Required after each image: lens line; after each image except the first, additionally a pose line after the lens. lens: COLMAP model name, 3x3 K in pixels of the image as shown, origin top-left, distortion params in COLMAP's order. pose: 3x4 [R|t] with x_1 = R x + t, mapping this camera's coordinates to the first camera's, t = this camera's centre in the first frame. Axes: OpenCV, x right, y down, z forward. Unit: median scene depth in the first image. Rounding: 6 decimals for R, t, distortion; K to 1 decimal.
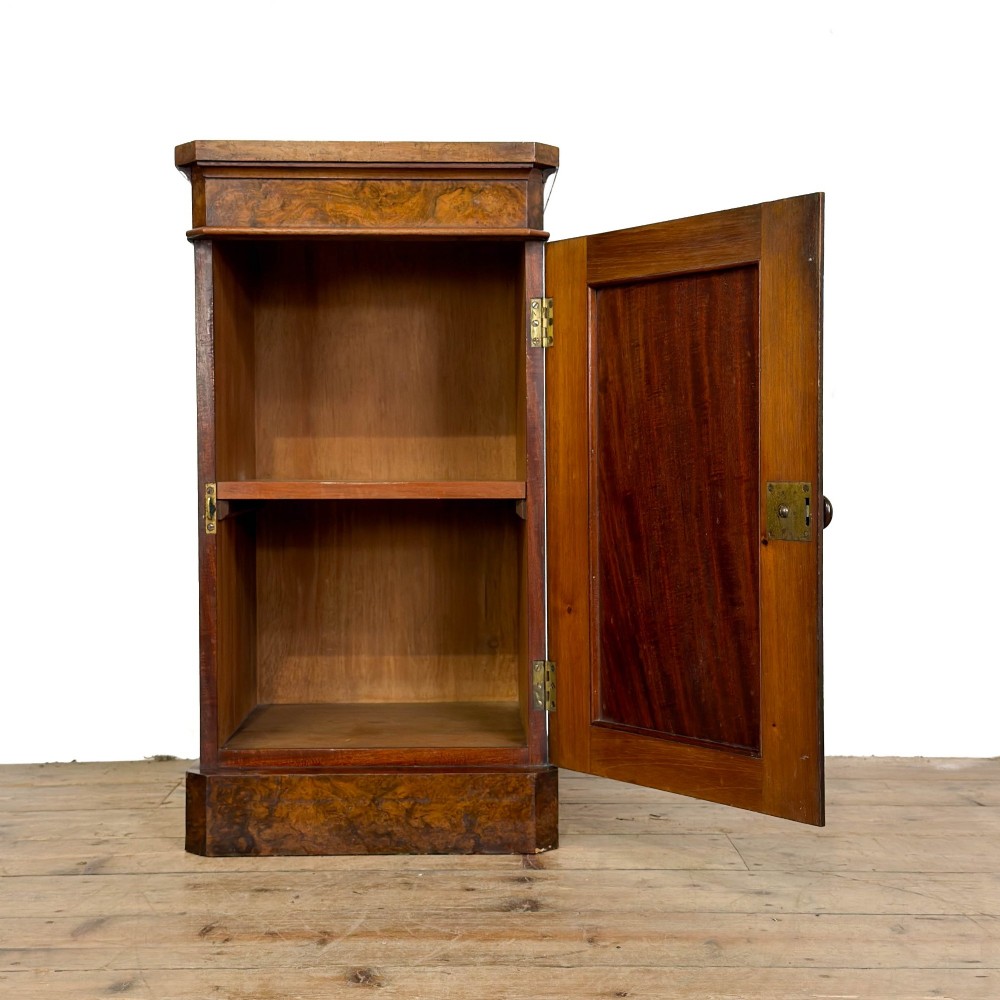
lens RADIAL K [[1802.4, 0, 502.4], [0, 1802.4, 474.4], [0, 0, 1]] dist [0.224763, -0.976609]
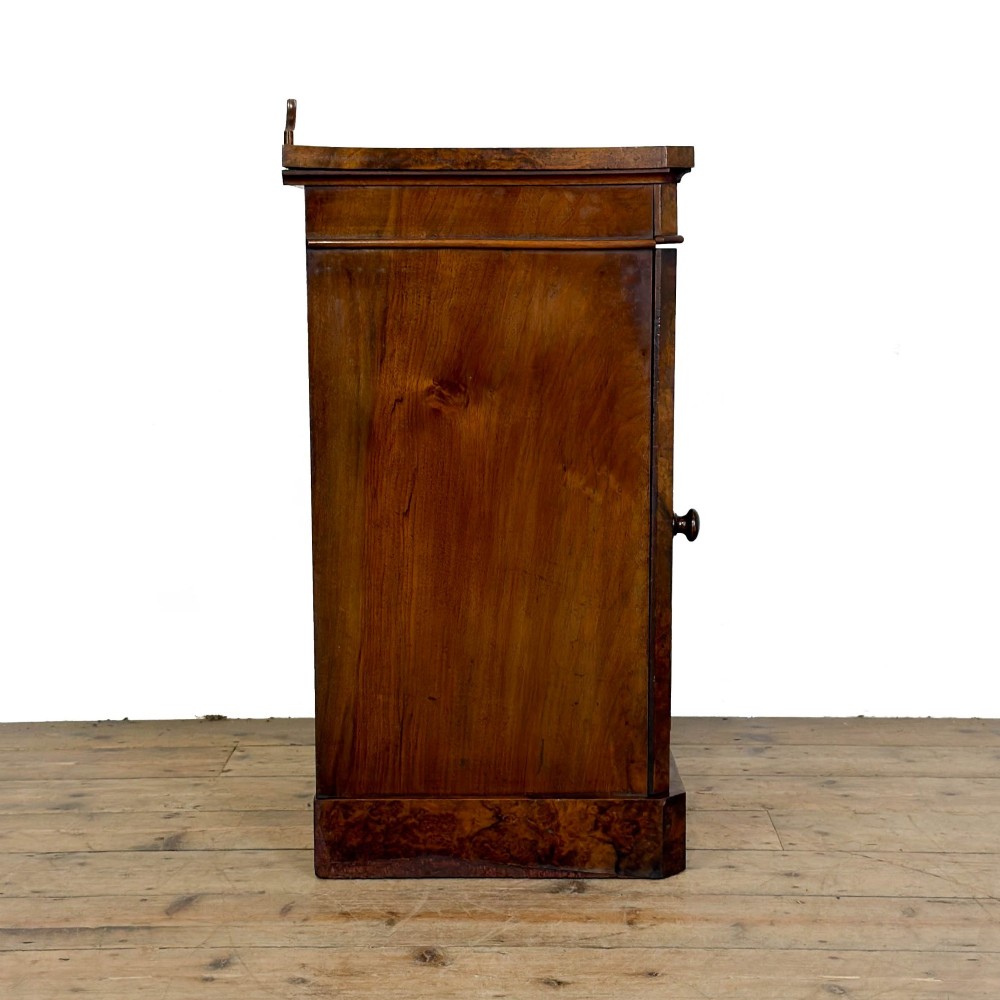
lens RADIAL K [[2162.9, 0, 500.0], [0, 2162.9, 500.0], [0, 0, 1]] dist [0.045926, -0.056372]
pose [[0.999626, 0.000788, -0.027344, 0.004705], [0.001567, 0.996296, 0.085980, -0.111630], [0.027311, -0.085991, 0.995922, -0.290460]]
